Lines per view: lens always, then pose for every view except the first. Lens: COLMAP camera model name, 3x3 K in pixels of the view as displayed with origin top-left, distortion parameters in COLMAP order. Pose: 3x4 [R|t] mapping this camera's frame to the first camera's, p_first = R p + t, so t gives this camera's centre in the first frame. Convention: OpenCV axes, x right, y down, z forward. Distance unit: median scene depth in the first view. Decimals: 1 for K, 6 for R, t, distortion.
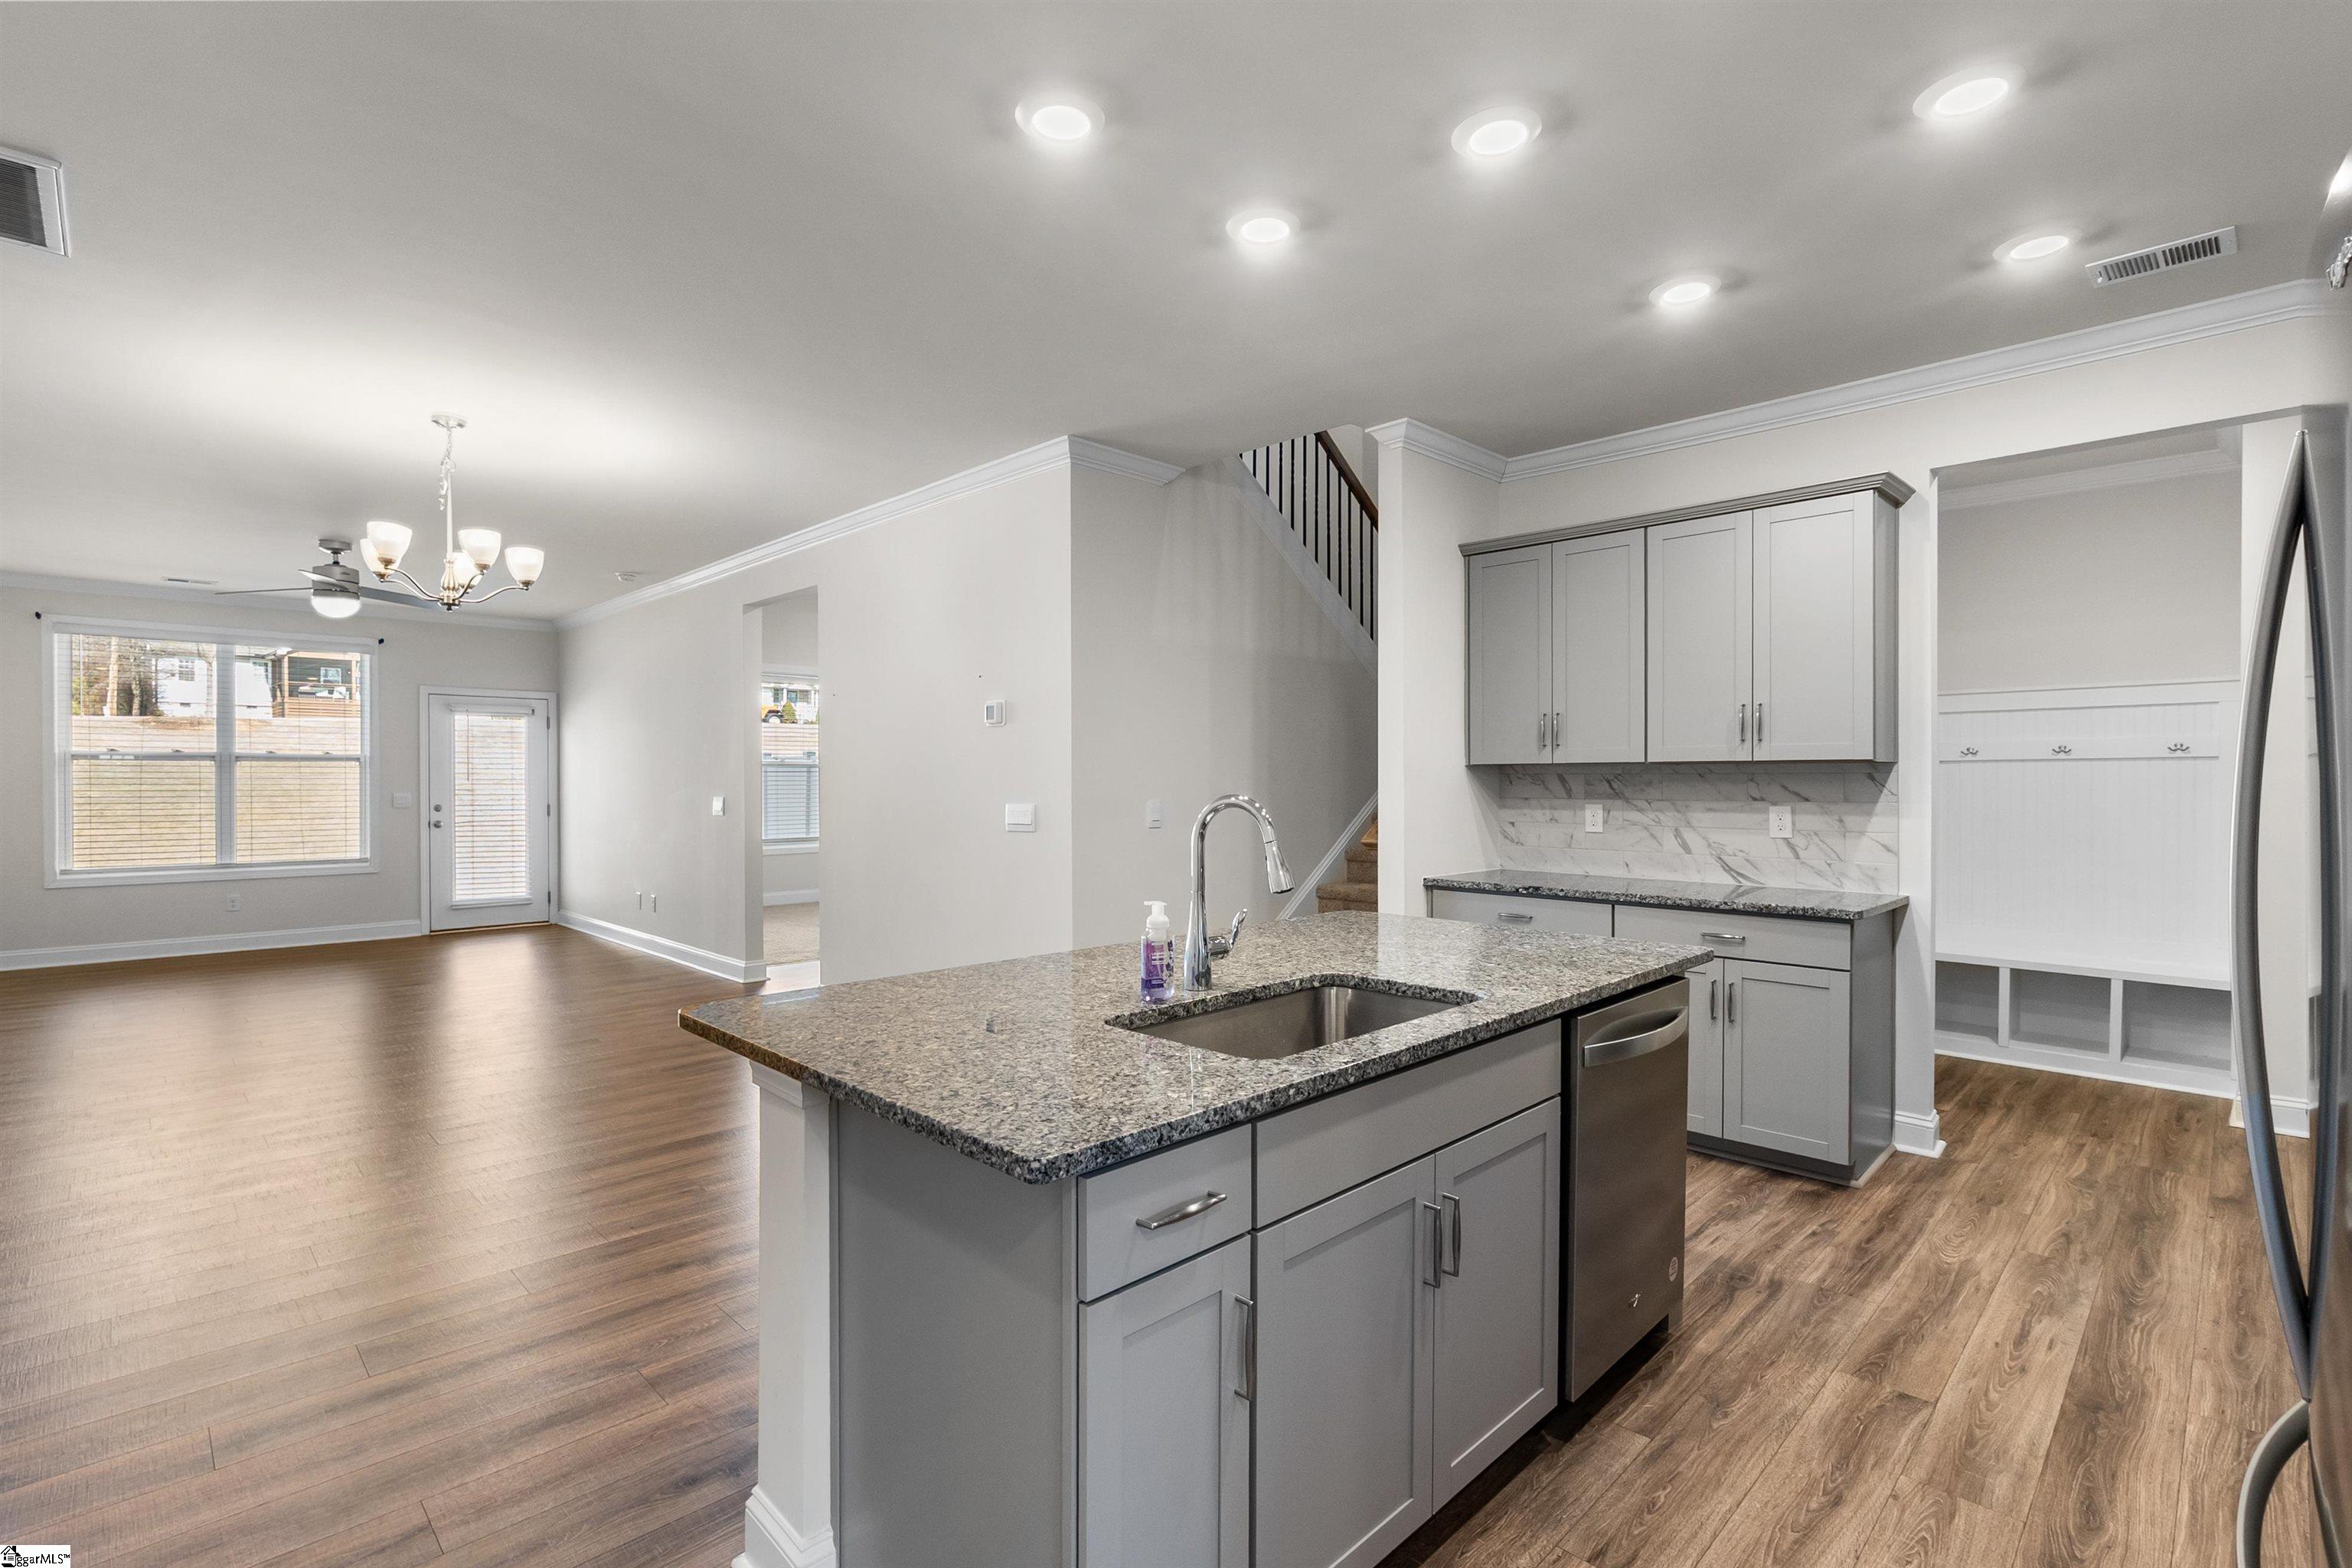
lens RADIAL K [[1073.0, 0, 1179.1], [0, 1073.0, 779.2], [0, 0, 1]] dist [0.002560, -0.000415]
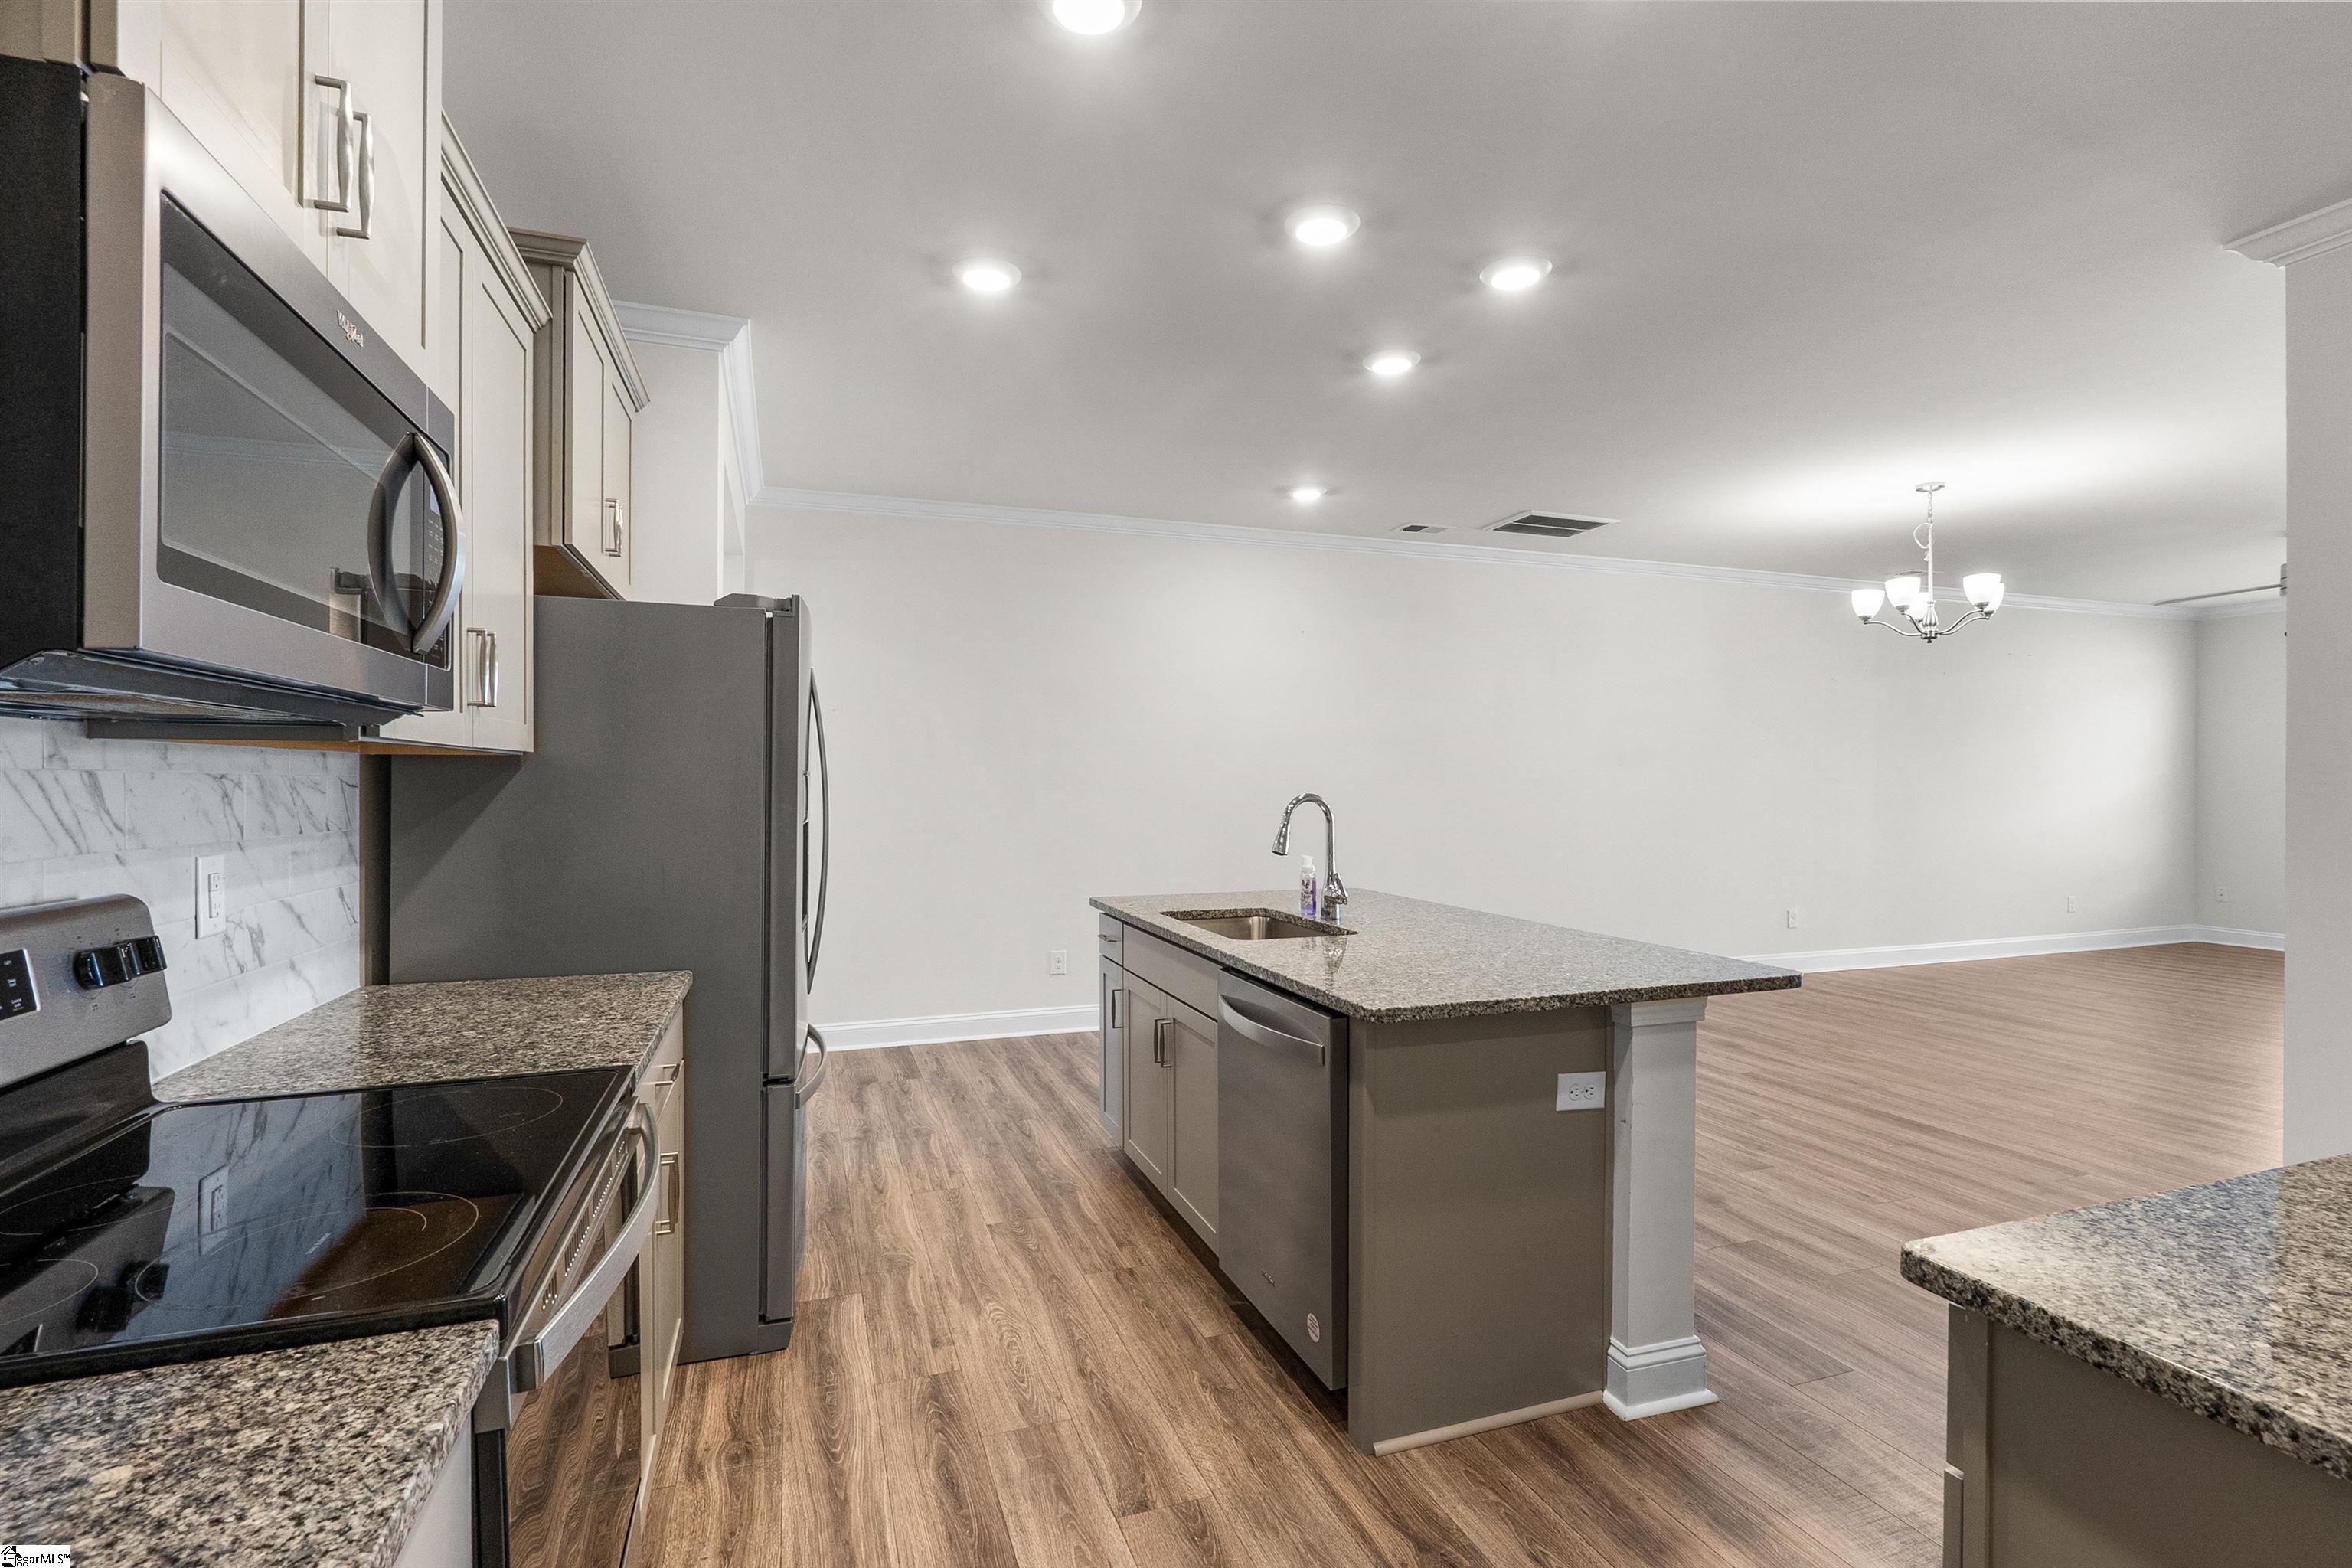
lens RADIAL K [[1073.0, 0, 1176.3], [0, 1073.0, 789.2], [0, 0, 1]] dist [0.002560, -0.000415]
pose [[-0.430274, 0.000564, -0.902698, 0.454411], [0.004257, 0.999990, -0.001404, 0.002325], [0.902688, -0.004447, -0.430272, 0.442497]]
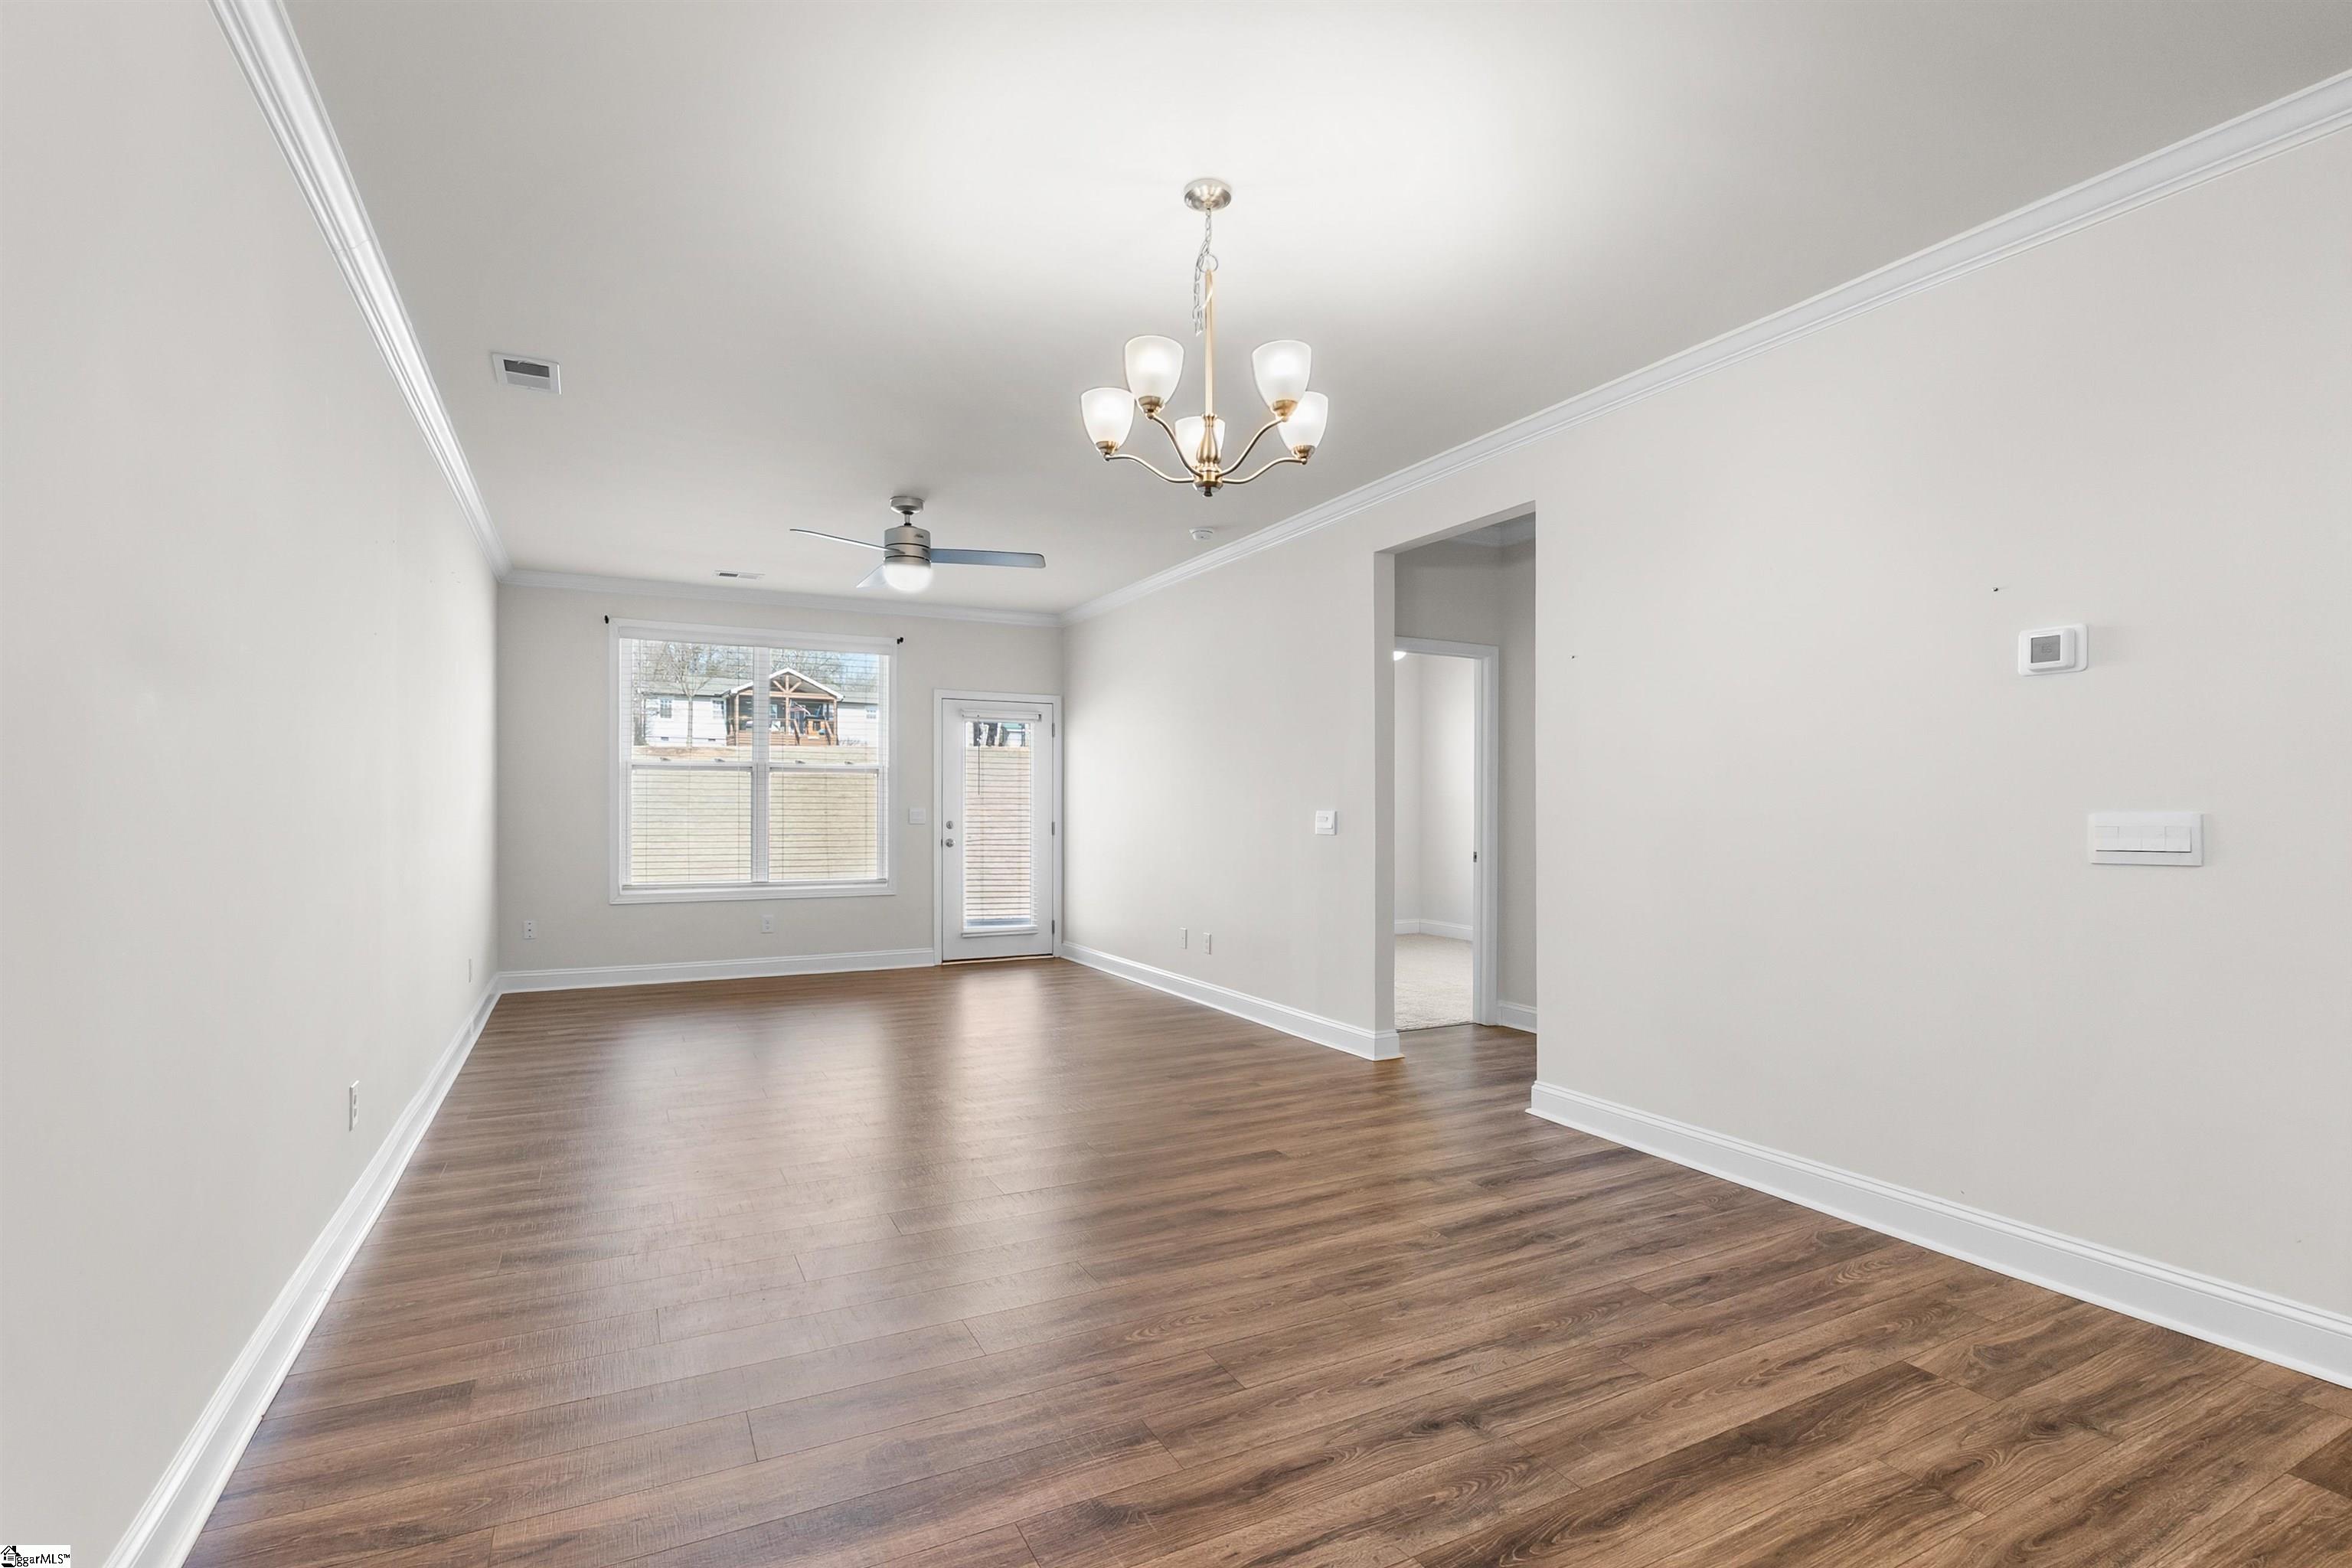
lens RADIAL K [[1073.0, 0, 1169.5], [0, 1073.0, 804.2], [0, 0, 1]] dist [0.002560, -0.000415]
pose [[0.956913, 0.001829, -0.290370, -0.301637], [-0.002881, 0.999991, -0.003197, 0.014227], [0.290361, 0.003896, 0.956909, 0.230150]]
